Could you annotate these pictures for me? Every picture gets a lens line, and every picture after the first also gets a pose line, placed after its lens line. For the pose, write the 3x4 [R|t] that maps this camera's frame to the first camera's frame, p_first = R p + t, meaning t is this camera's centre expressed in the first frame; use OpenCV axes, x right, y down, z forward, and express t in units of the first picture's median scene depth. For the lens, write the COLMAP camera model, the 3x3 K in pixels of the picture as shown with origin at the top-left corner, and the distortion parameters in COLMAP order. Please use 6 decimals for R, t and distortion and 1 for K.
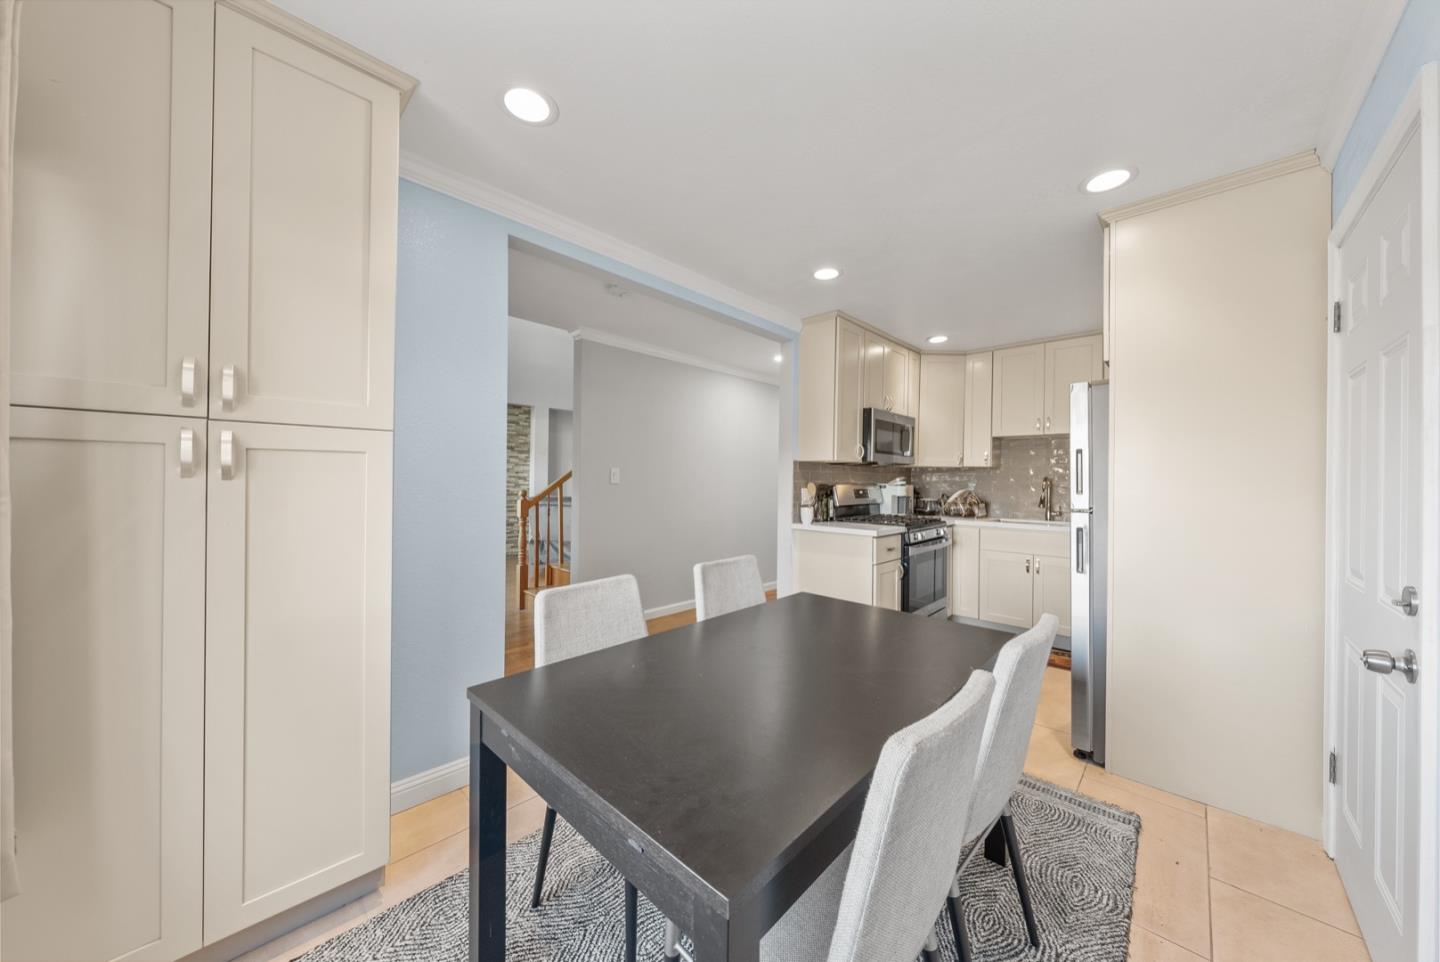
lens RADIAL K [[496.6, 0, 724.8], [0, 496.6, 480.6], [0, 0, 1]] dist [0.000947, -0.000124]
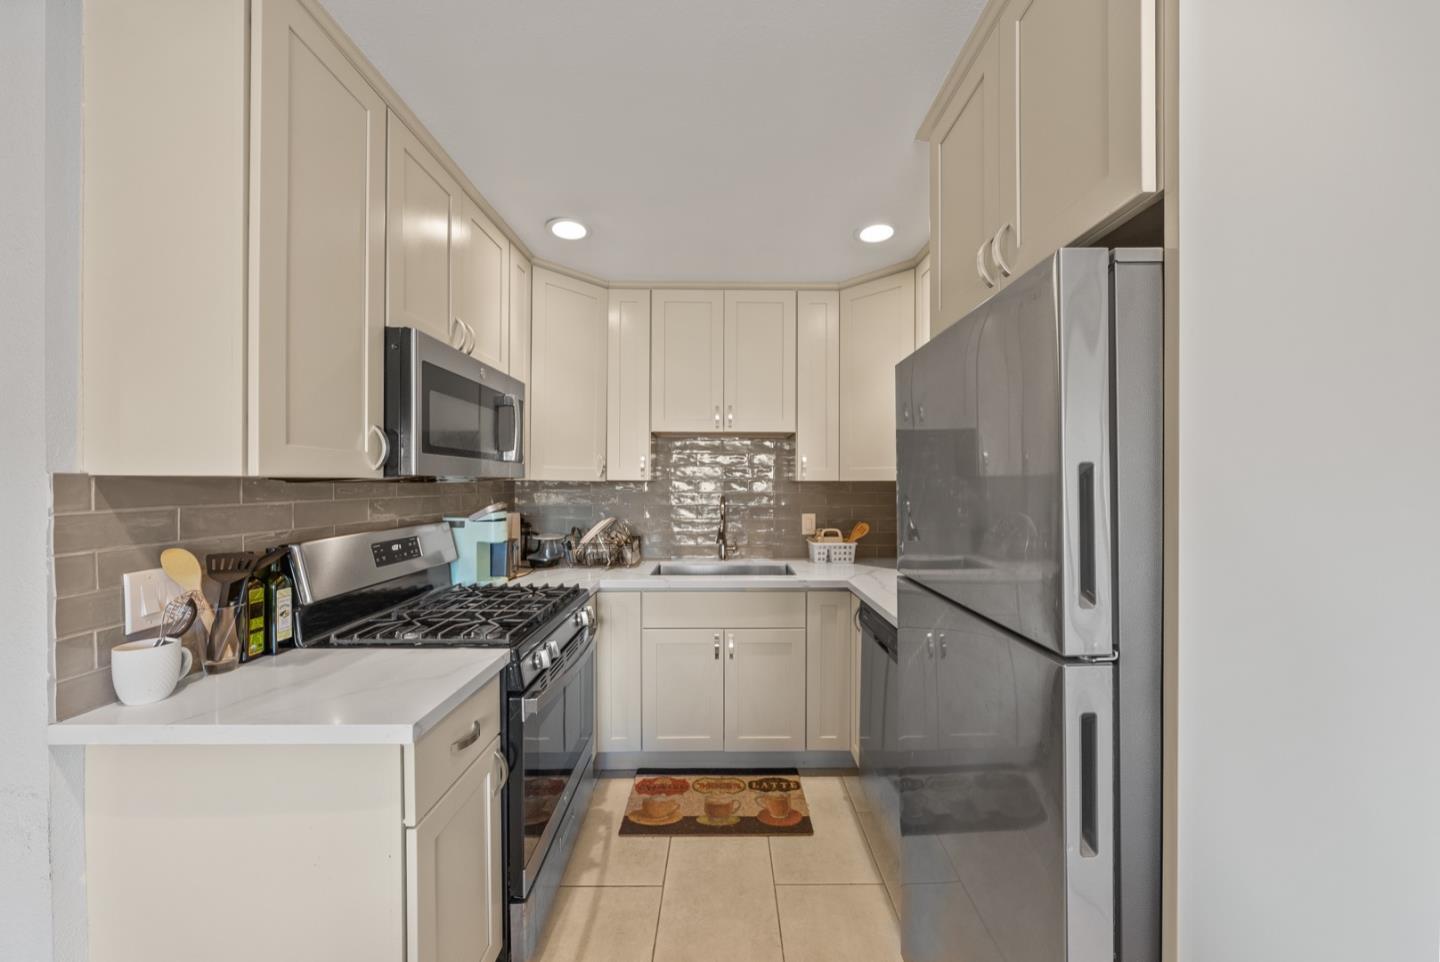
lens RADIAL K [[496.6, 0, 724.8], [0, 496.6, 480.6], [0, 0, 1]] dist [0.000947, -0.000124]
pose [[0.716100, -0.011521, 0.697902, 0.182299], [0.011968, 0.999919, 0.004226, -0.030507], [-0.697895, 0.005327, 0.716180, 0.514167]]
